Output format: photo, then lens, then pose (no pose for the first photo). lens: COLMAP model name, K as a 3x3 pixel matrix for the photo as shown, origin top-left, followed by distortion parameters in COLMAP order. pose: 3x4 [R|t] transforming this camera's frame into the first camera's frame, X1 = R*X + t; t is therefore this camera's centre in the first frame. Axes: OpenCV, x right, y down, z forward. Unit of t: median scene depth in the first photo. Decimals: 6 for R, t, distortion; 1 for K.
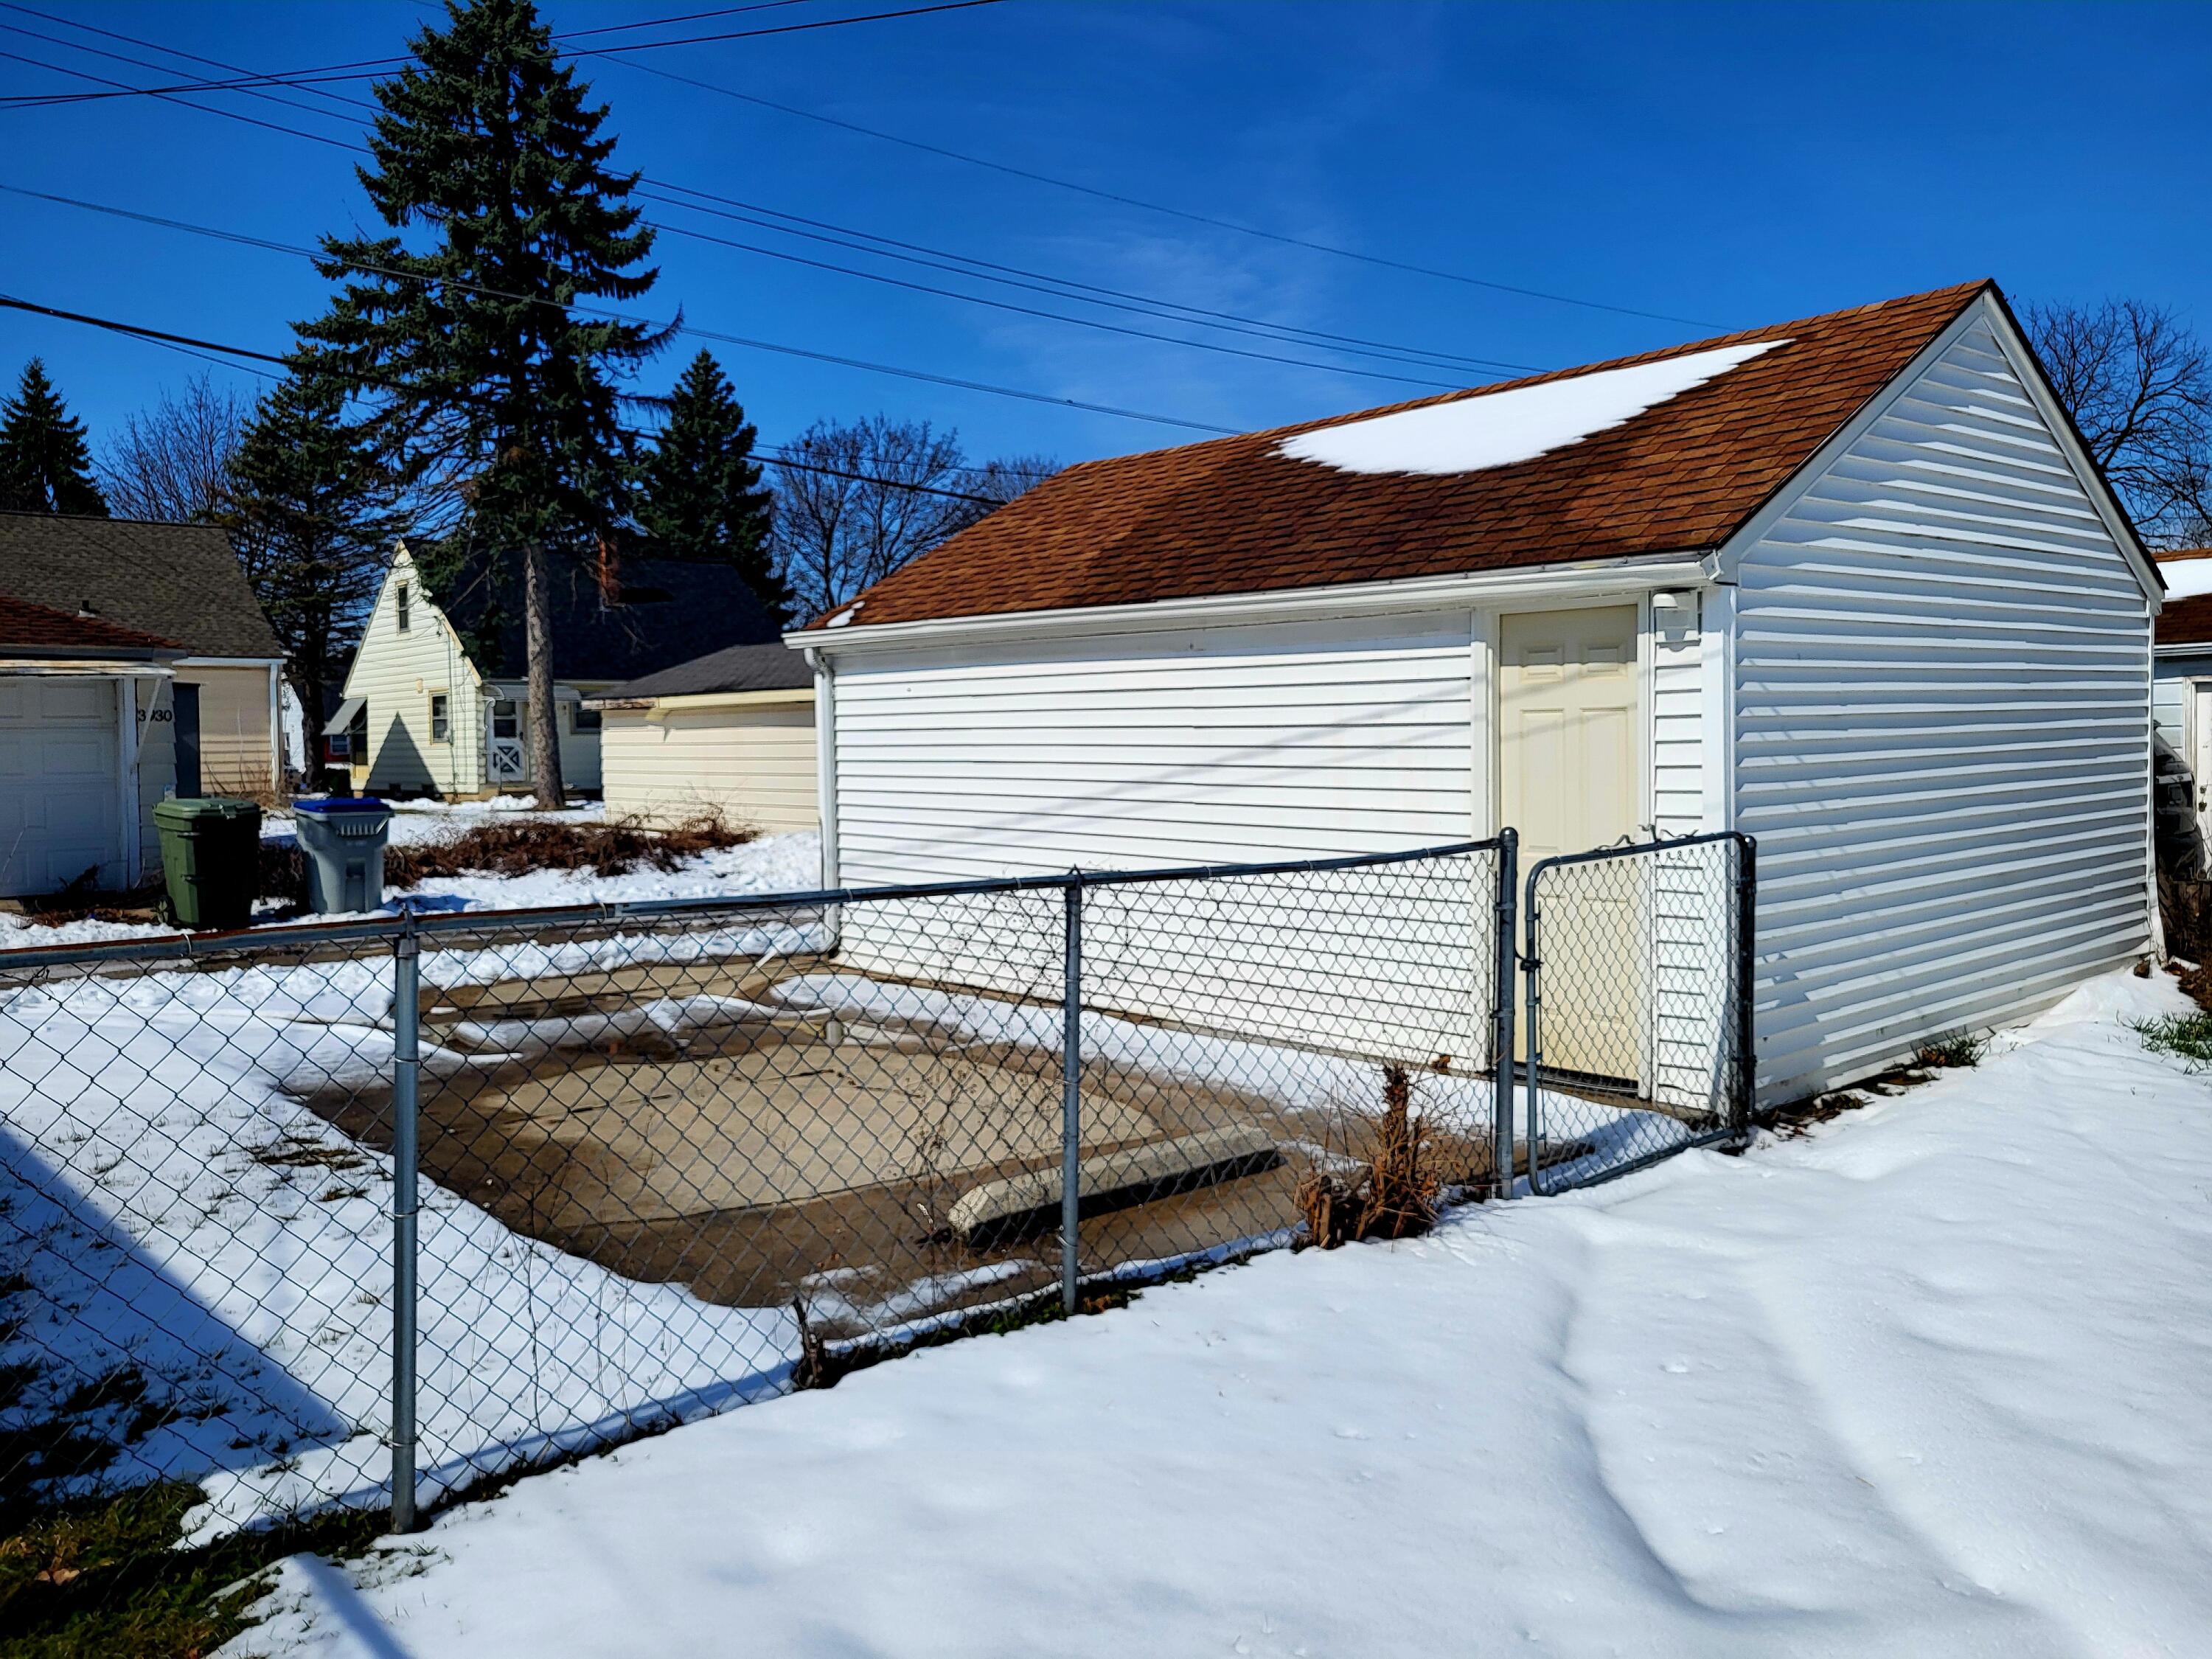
lens RADIAL K [[1677.9, 0, 1113.0], [0, 1677.9, 795.9], [0, 0, 1]] dist [0.057501, -0.064426]
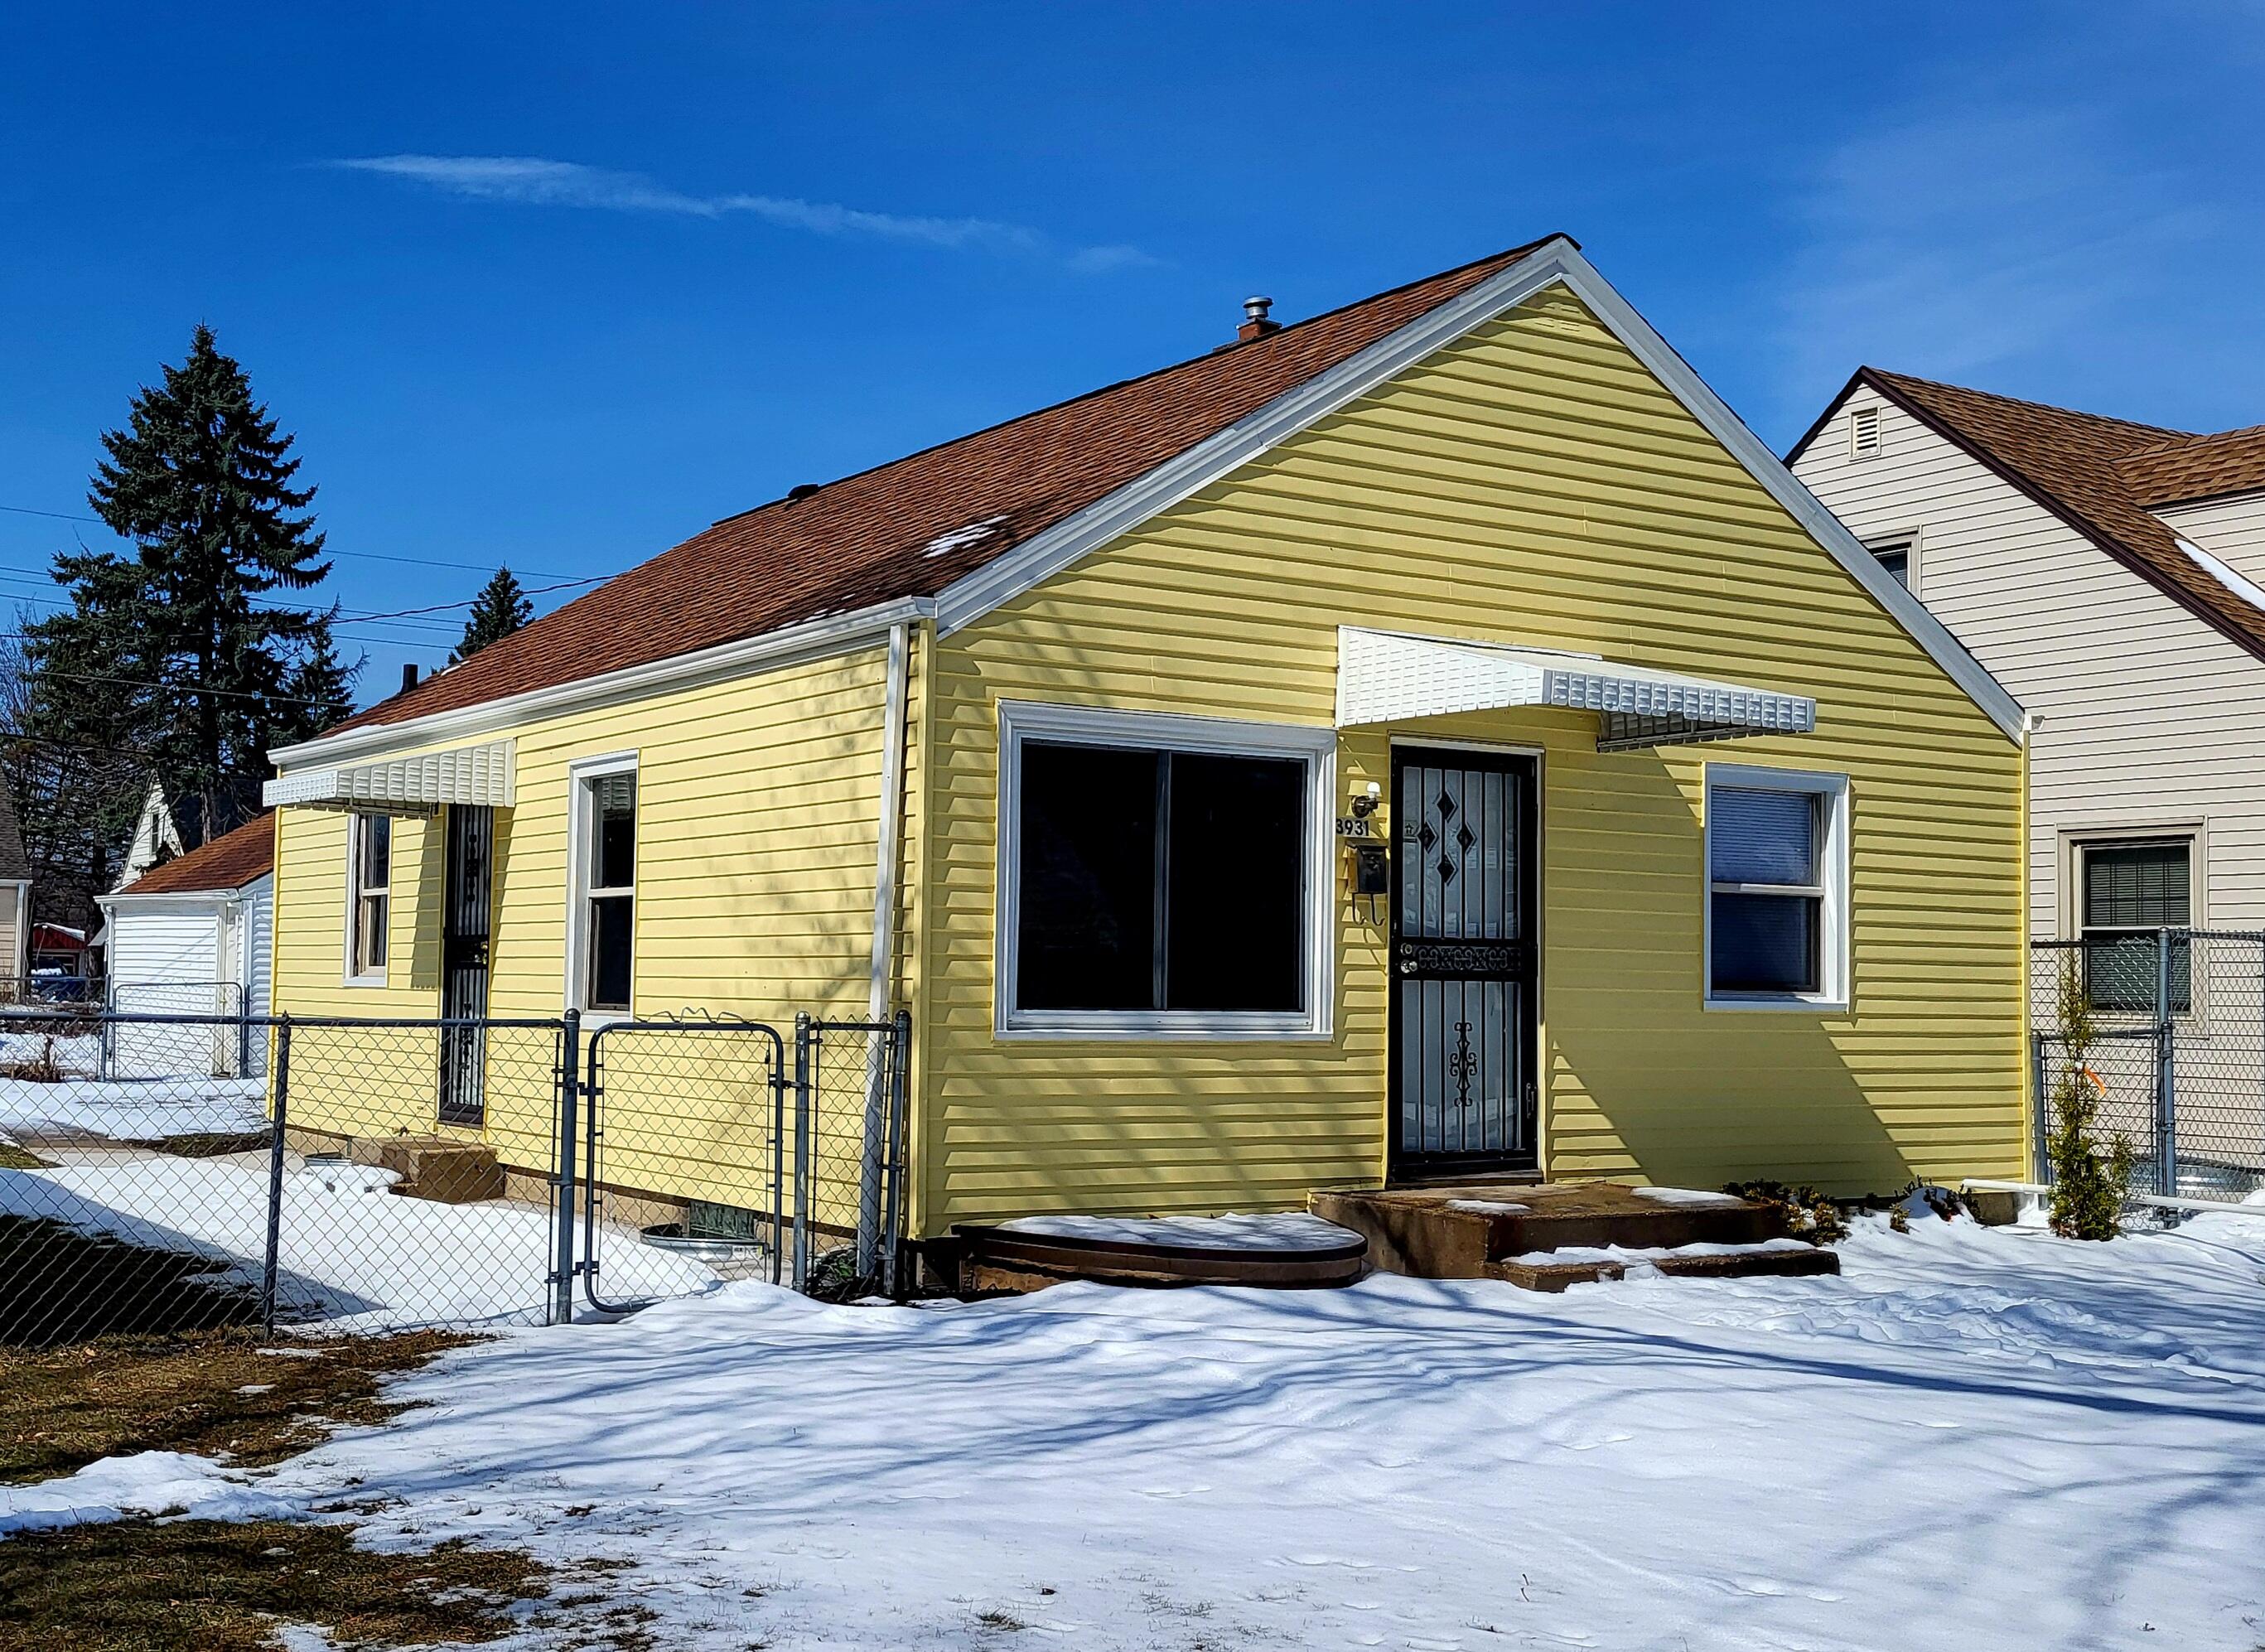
lens RADIAL K [[2510.8, 0, 957.3], [0, 2510.8, 829.9], [0, 0, 1]] dist [0.084429, 0.003212]
pose [[0.983816, 0.016490, -0.178419, 0.509178], [-0.033875, 0.994916, -0.094840, 0.032988], [0.175948, 0.099349, 0.979373, -0.681809]]
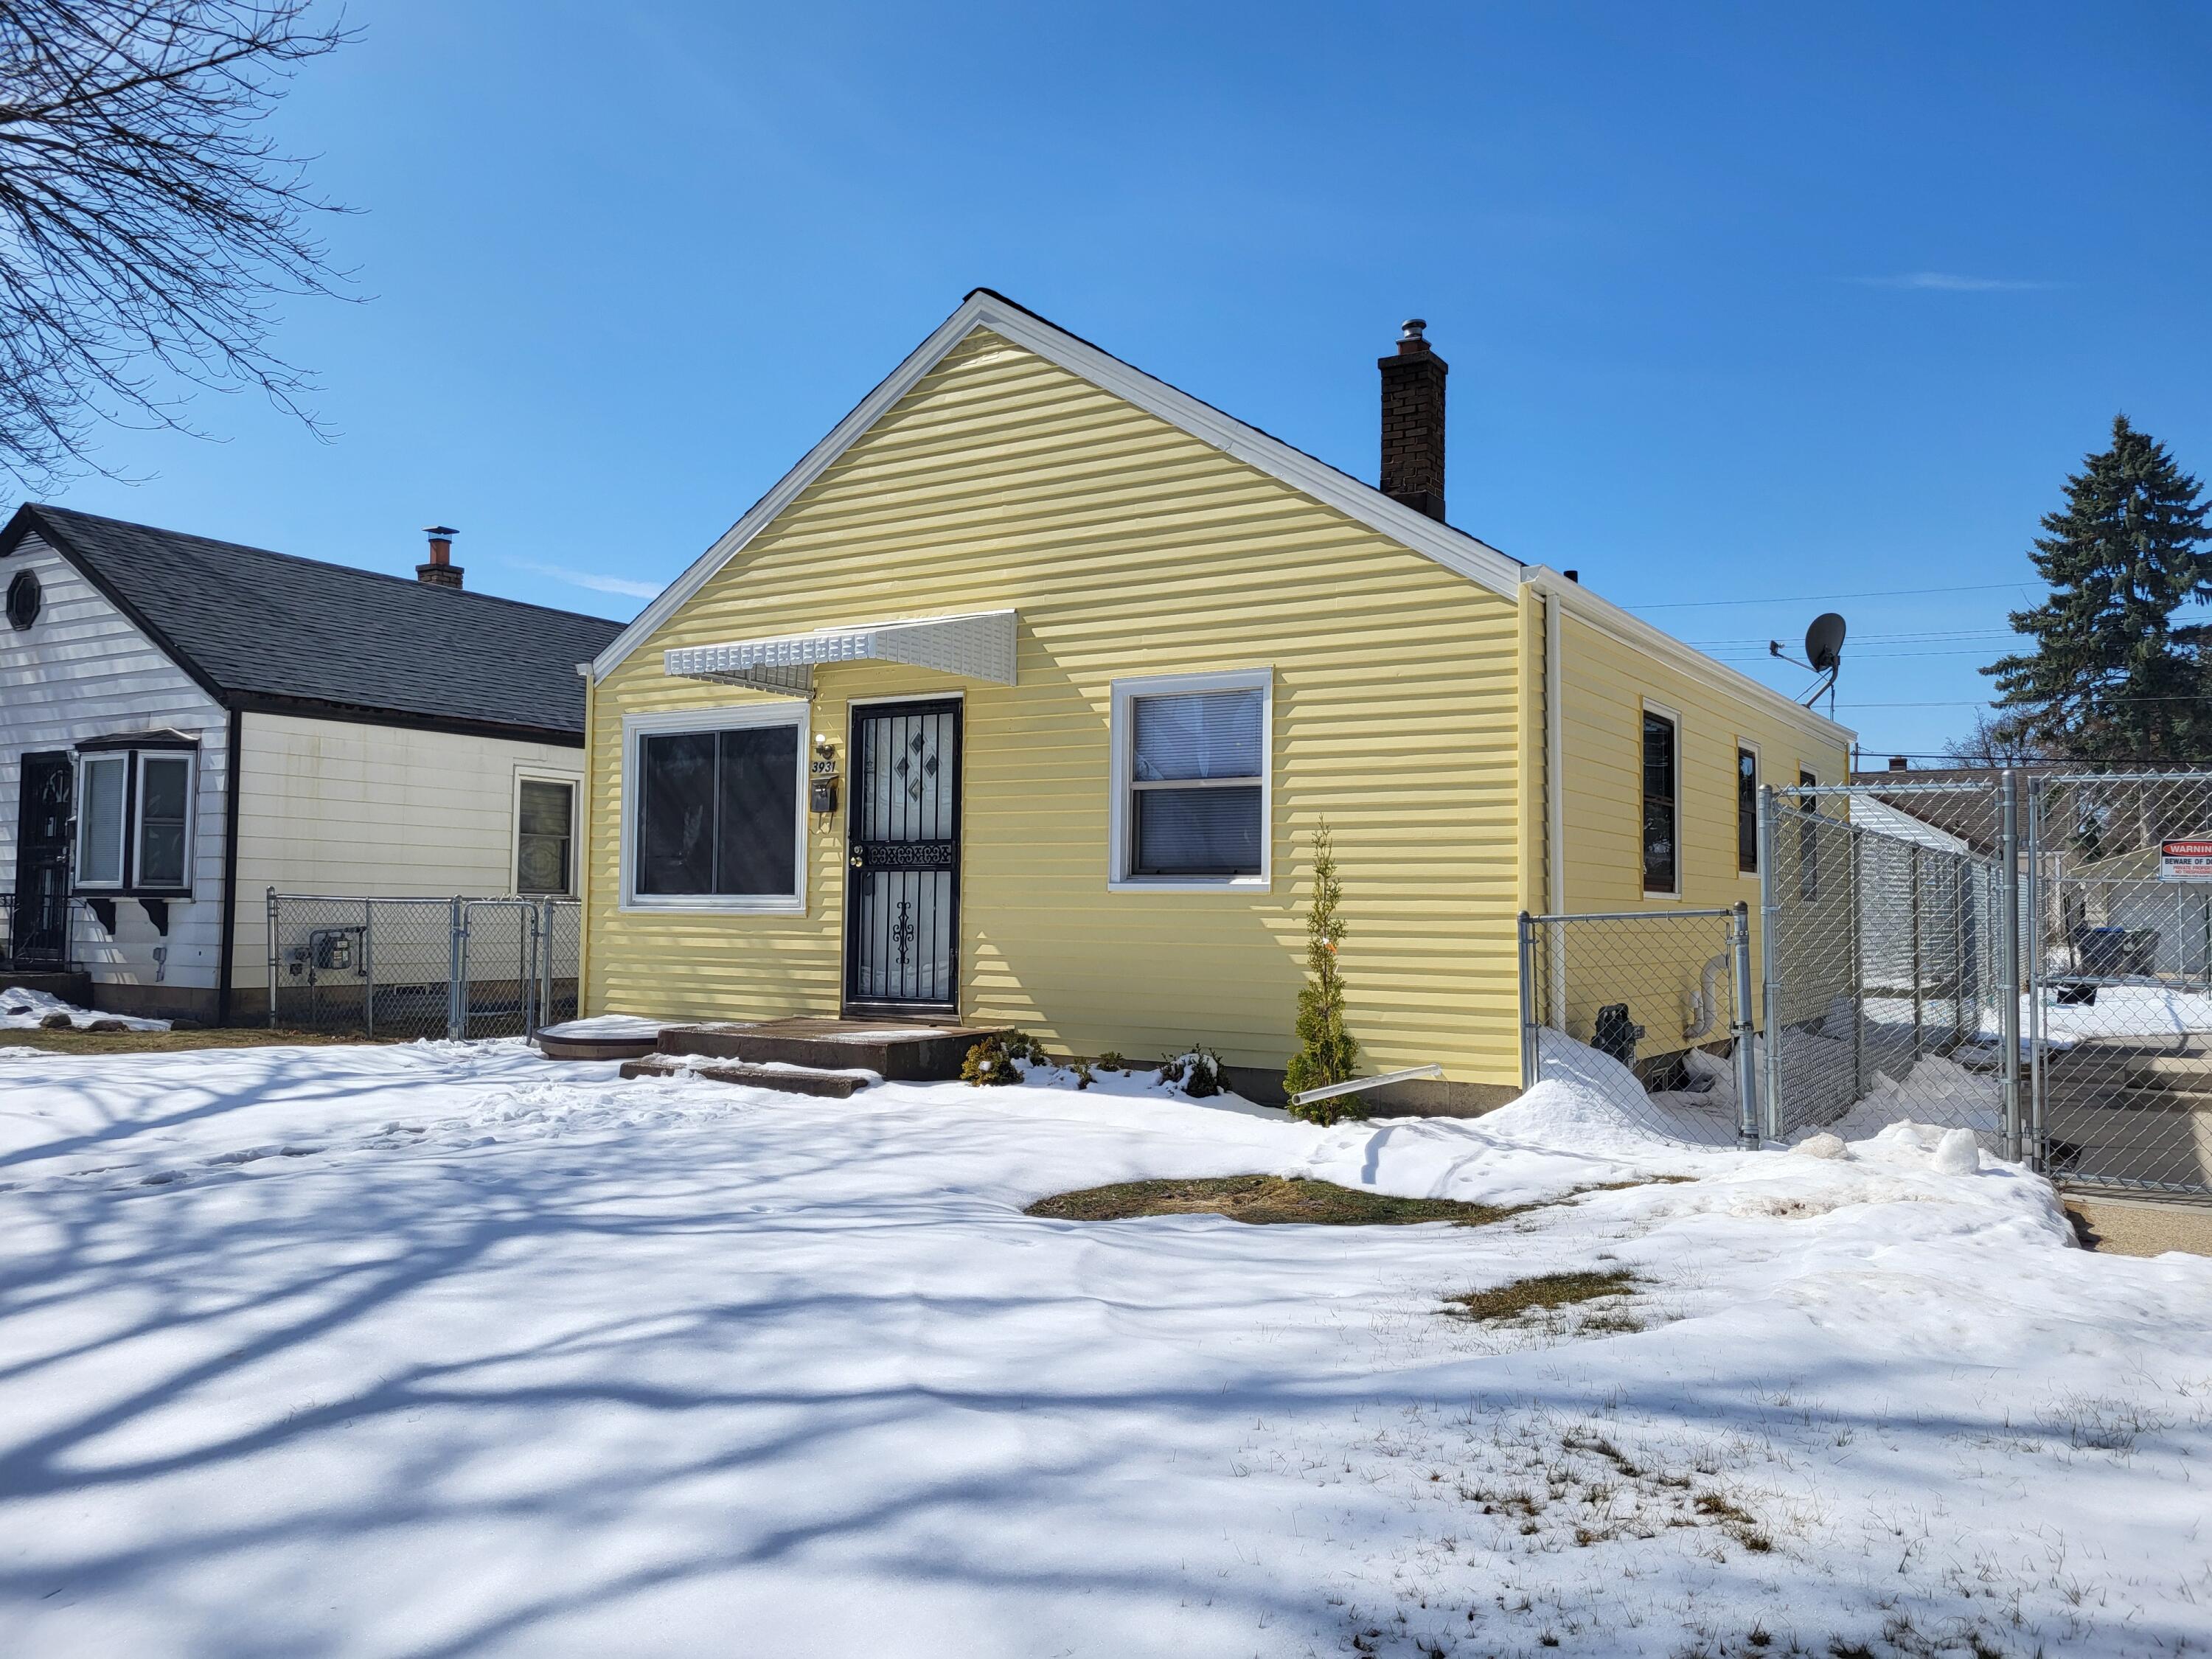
lens RADIAL K [[1677.9, 0, 1113.0], [0, 1677.9, 795.9], [0, 0, 1]] dist [0.057501, -0.064426]
pose [[0.264090, -0.050398, -0.963180, 0.894670], [-0.052347, 0.996413, -0.066490, 0.021021], [0.963076, 0.067979, 0.260505, -0.306958]]
